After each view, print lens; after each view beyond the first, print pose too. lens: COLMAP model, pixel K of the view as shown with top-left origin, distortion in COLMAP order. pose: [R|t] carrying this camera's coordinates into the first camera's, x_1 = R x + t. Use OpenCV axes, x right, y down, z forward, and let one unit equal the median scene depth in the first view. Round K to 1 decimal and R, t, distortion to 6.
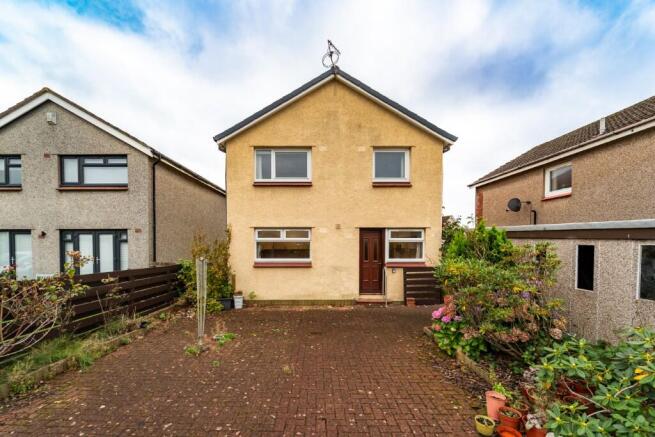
lens RADIAL K [[265.7, 0, 322.5], [0, 265.7, 245.9], [0, 0, 1]] dist [-0.002303, 0.000160]
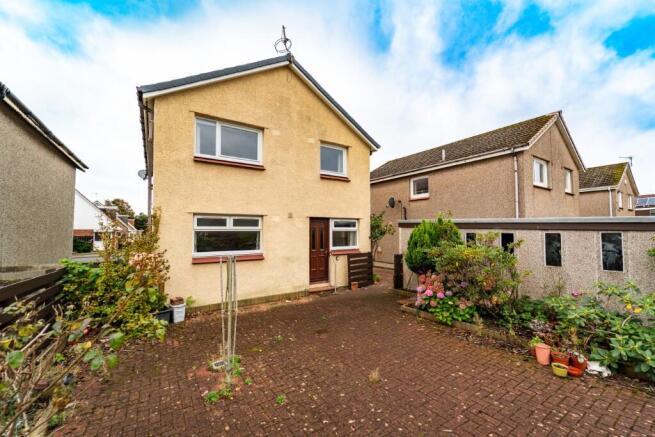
lens RADIAL K [[255.8, 0, 327.4], [0, 255.8, 218.3], [0, 0, 1]] dist [-0.003487, -0.000116]
pose [[0.845467, 0.024381, 0.533471, -0.321203], [0.008979, 0.998167, -0.059848, -0.004978], [-0.533953, 0.055389, 0.843698, 0.148566]]
